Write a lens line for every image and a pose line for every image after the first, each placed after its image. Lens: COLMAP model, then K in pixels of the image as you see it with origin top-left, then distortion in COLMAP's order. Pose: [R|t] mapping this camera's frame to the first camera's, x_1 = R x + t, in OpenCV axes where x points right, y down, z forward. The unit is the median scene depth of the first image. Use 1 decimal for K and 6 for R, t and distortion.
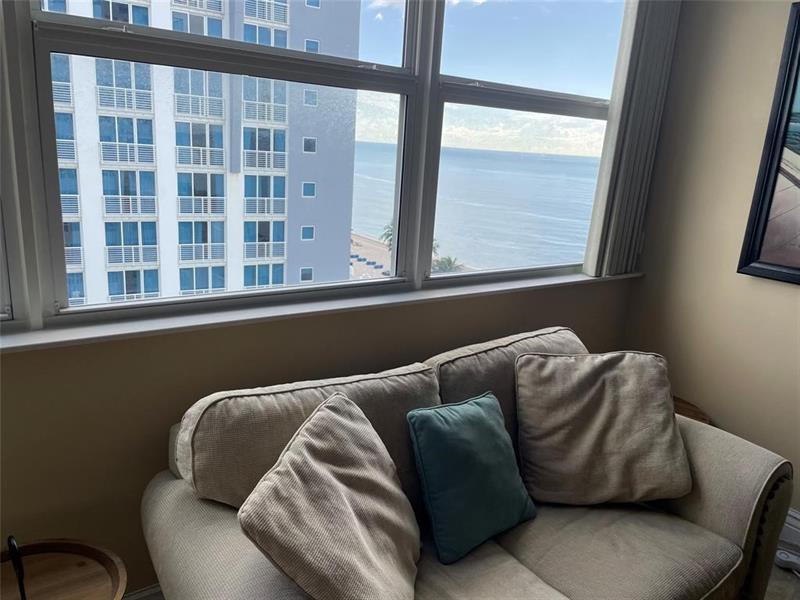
lens RADIAL K [[609.9, 0, 400.1], [0, 609.9, 300.3], [0, 0, 1]] dist [0.062092, -0.088014]
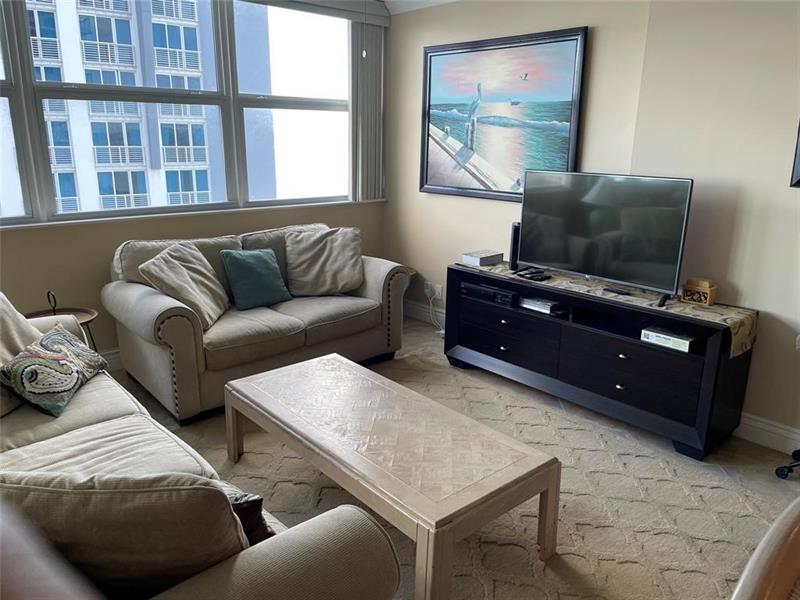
lens RADIAL K [[609.9, 0, 407.1], [0, 609.9, 300.7], [0, 0, 1]] dist [0.062092, -0.088014]
pose [[0.991362, -0.081570, 0.102705, 0.061984], [0.079415, 0.996531, 0.024900, 0.050864], [-0.104380, -0.016529, 0.994400, -0.183138]]
